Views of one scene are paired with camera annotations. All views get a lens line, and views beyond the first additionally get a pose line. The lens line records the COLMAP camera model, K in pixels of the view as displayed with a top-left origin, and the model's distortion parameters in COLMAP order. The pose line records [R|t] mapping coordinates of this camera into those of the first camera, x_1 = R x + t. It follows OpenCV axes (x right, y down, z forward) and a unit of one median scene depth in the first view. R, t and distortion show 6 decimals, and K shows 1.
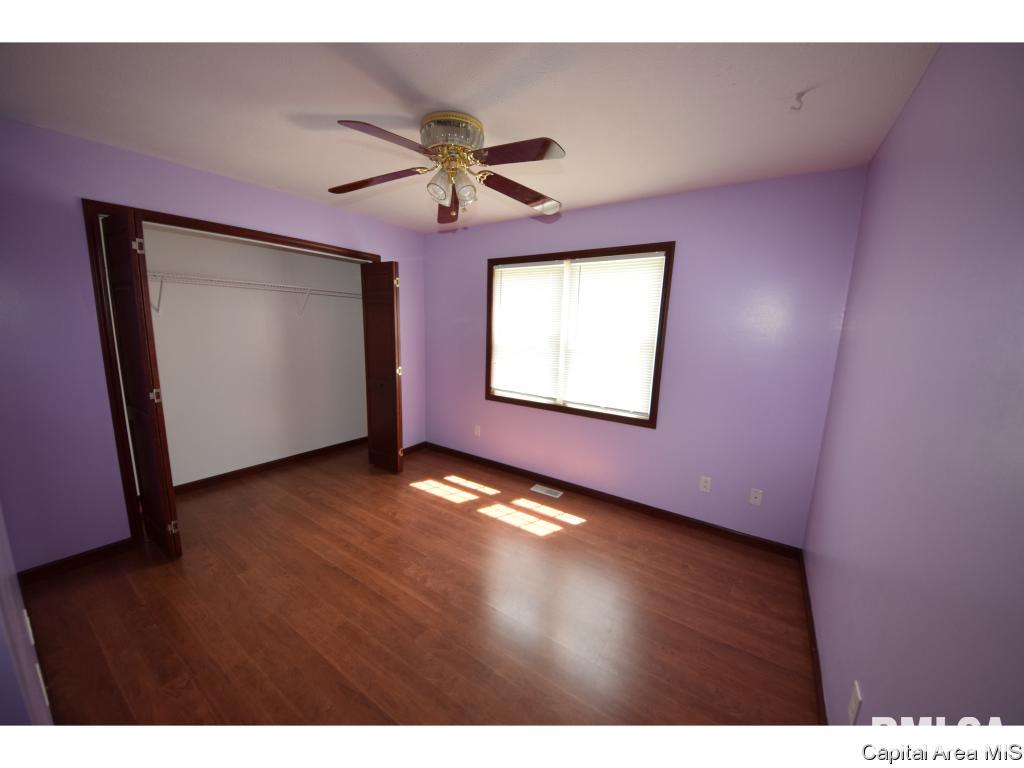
lens RADIAL K [[364.3, 0, 516.8], [0, 364.3, 384.3], [0, 0, 1]] dist [0.000777, -0.010956]
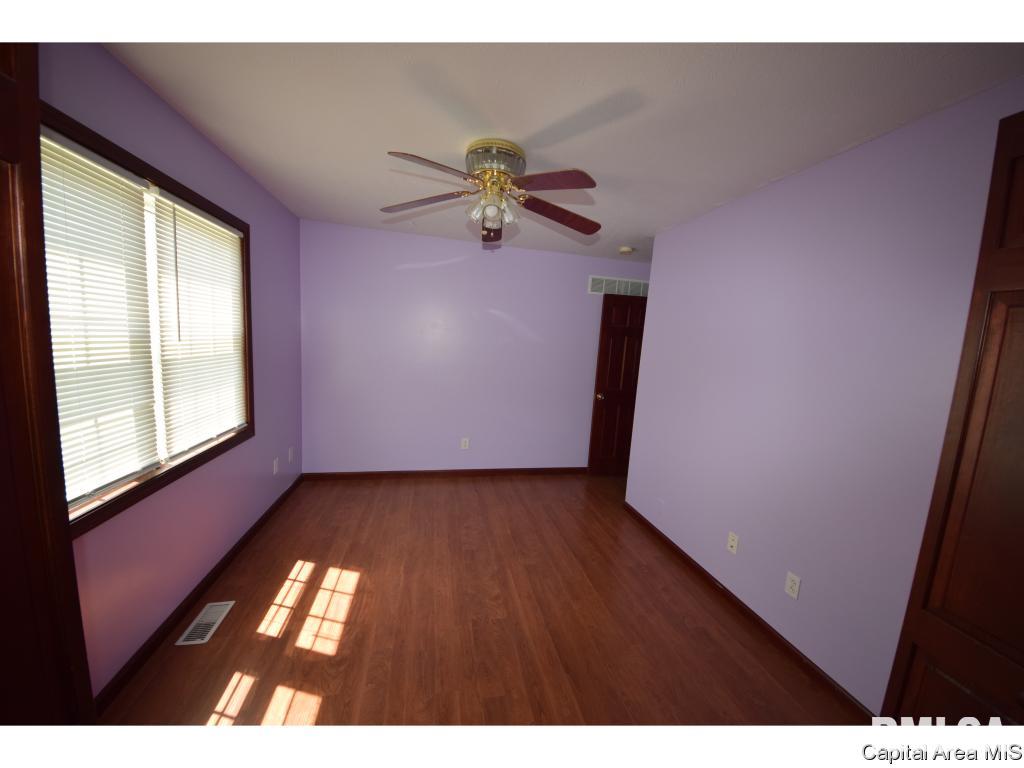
lens RADIAL K [[364.3, 0, 516.8], [0, 364.3, 384.3], [0, 0, 1]] dist [0.000777, -0.010956]
pose [[-0.720544, -0.163088, 0.673957, -0.743376], [0.024508, 0.965351, 0.259803, -0.240255], [-0.692976, 0.203717, -0.691581, 1.310040]]
